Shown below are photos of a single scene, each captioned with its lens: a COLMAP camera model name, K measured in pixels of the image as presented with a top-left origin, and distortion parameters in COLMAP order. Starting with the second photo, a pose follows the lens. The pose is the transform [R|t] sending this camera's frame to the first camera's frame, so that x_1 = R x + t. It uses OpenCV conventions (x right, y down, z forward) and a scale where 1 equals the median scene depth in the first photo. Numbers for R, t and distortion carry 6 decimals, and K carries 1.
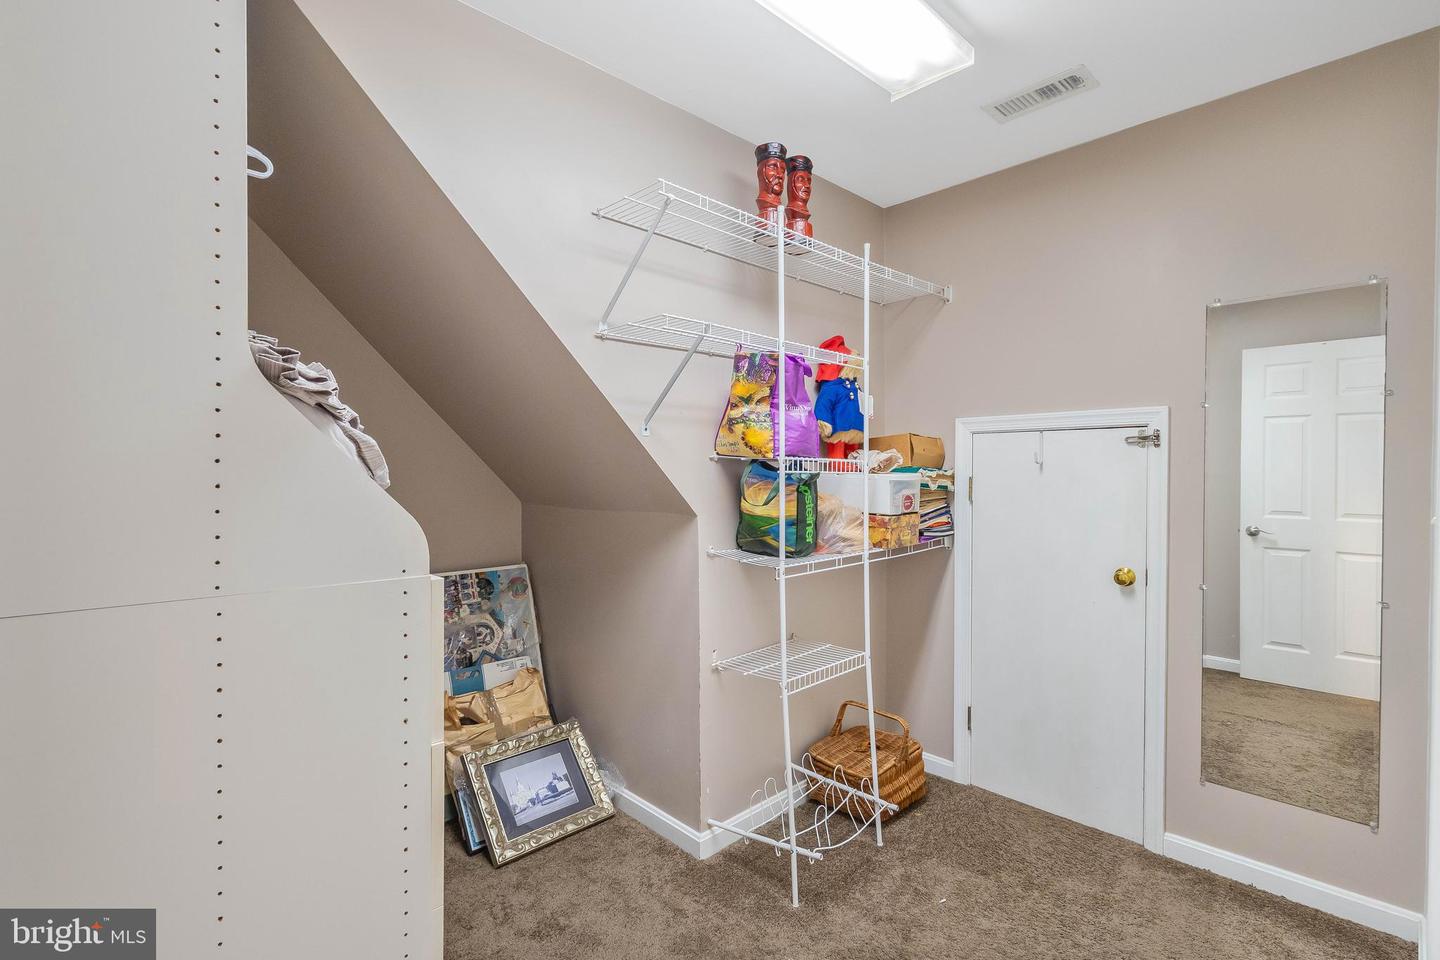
lens RADIAL K [[669.7, 0, 716.9], [0, 669.7, 483.7], [0, 0, 1]] dist [0.002895, 0.000271]
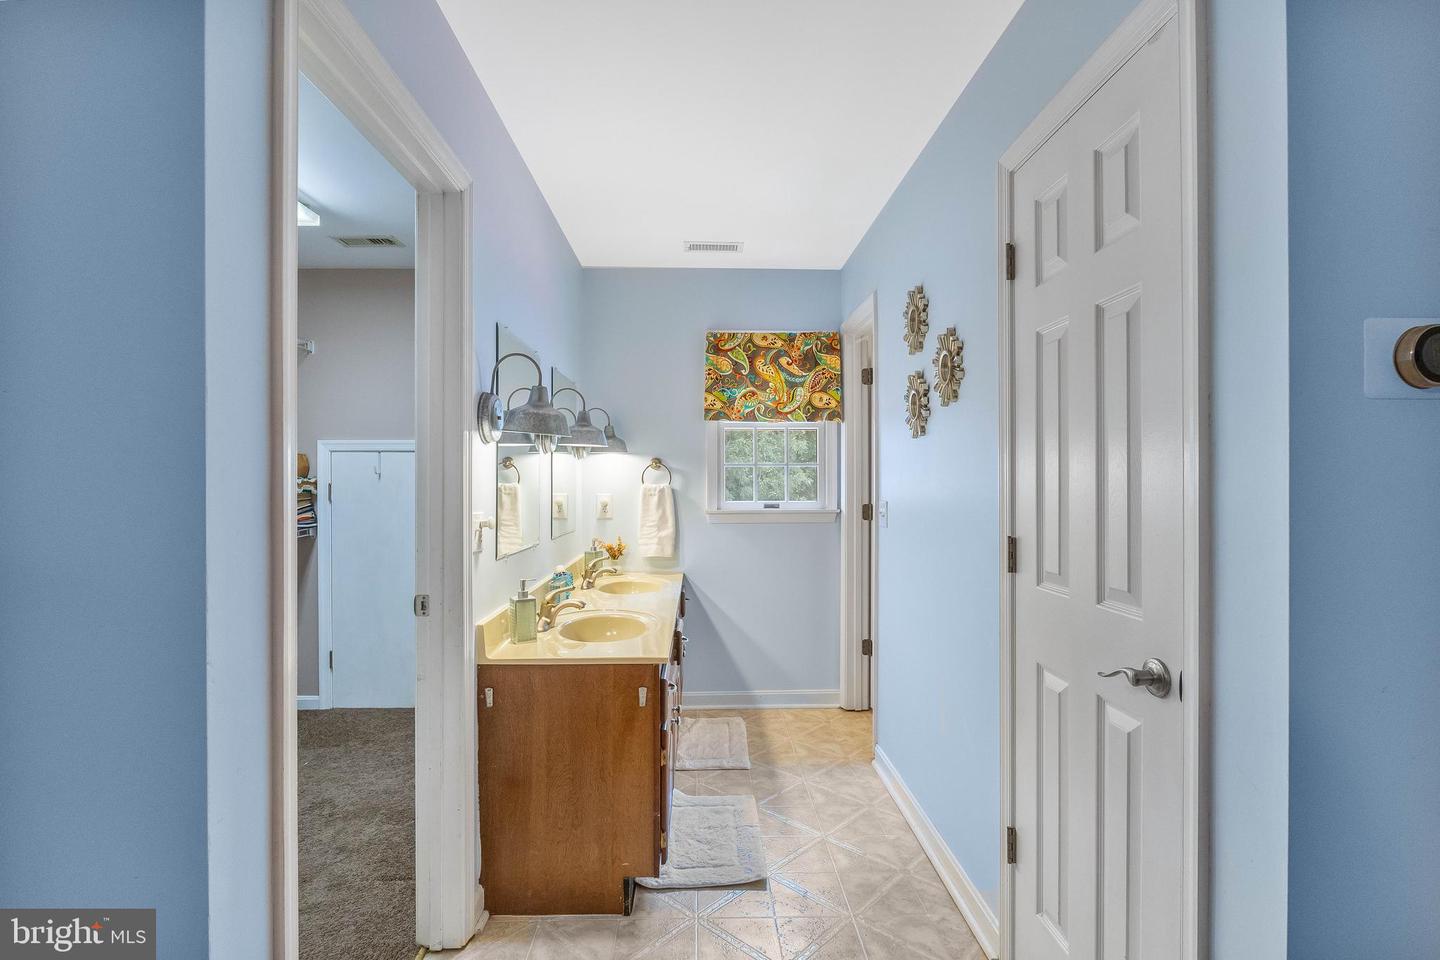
lens RADIAL K [[669.7, 0, 716.9], [0, 669.7, 483.7], [0, 0, 1]] dist [0.002895, 0.000271]
pose [[0.660983, -0.006016, 0.750377, -0.127782], [0.013510, 0.999901, -0.003884, 0.006749], [-0.750279, 0.012705, 0.660999, -0.501341]]
